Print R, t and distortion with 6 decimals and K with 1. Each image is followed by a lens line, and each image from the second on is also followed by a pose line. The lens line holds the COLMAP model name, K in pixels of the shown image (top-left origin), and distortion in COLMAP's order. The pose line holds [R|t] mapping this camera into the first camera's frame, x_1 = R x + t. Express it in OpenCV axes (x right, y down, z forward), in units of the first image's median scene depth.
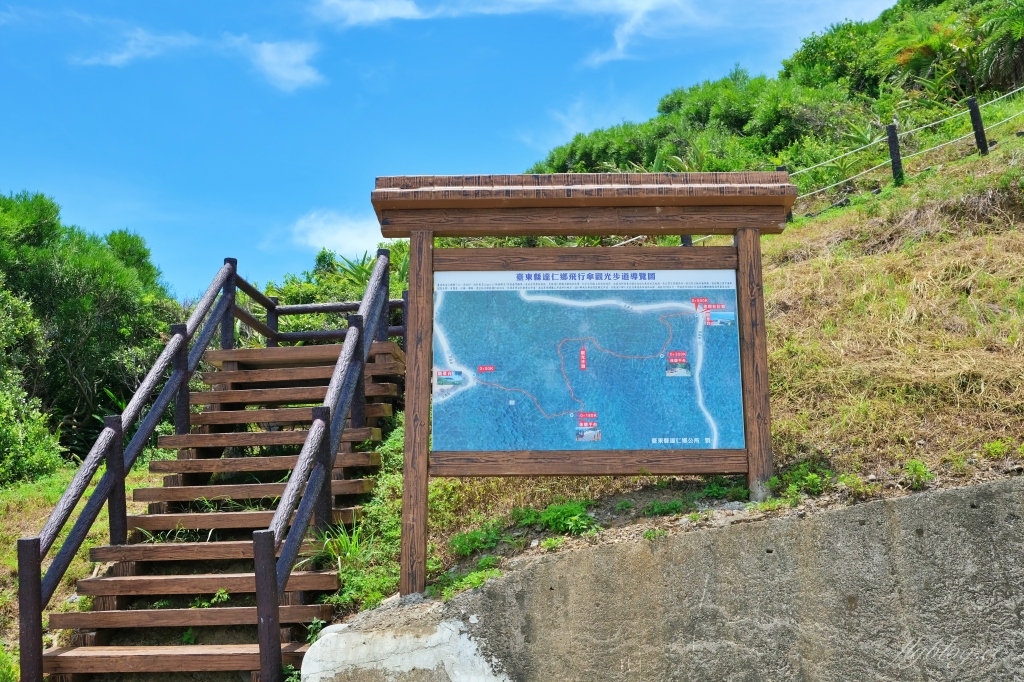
lens RADIAL K [[1087.2, 0, 512.1], [0, 1087.2, 341.5], [0, 0, 1]] dist [-0.013730, 0.000000]
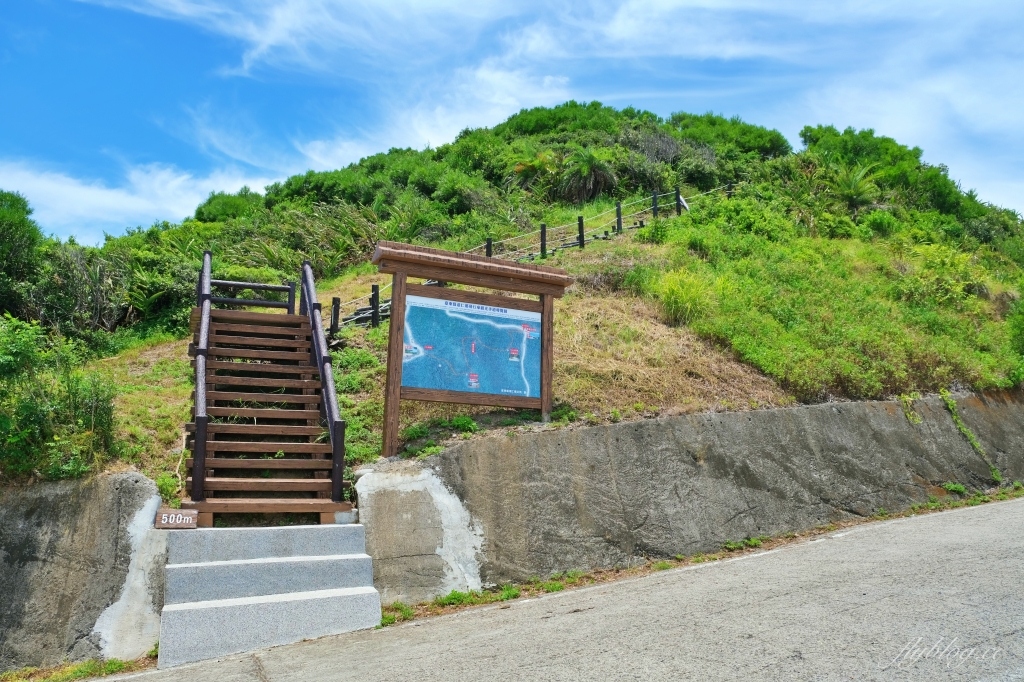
lens RADIAL K [[777.5, 0, 511.4], [0, 777.5, 341.0], [0, 0, 1]] dist [-0.031817, 0.007697]
pose [[0.893107, 0.111438, 0.435823, -0.512070], [-0.128420, 0.991673, 0.009598, -0.019944], [-0.431124, -0.064541, 0.899981, -0.348723]]
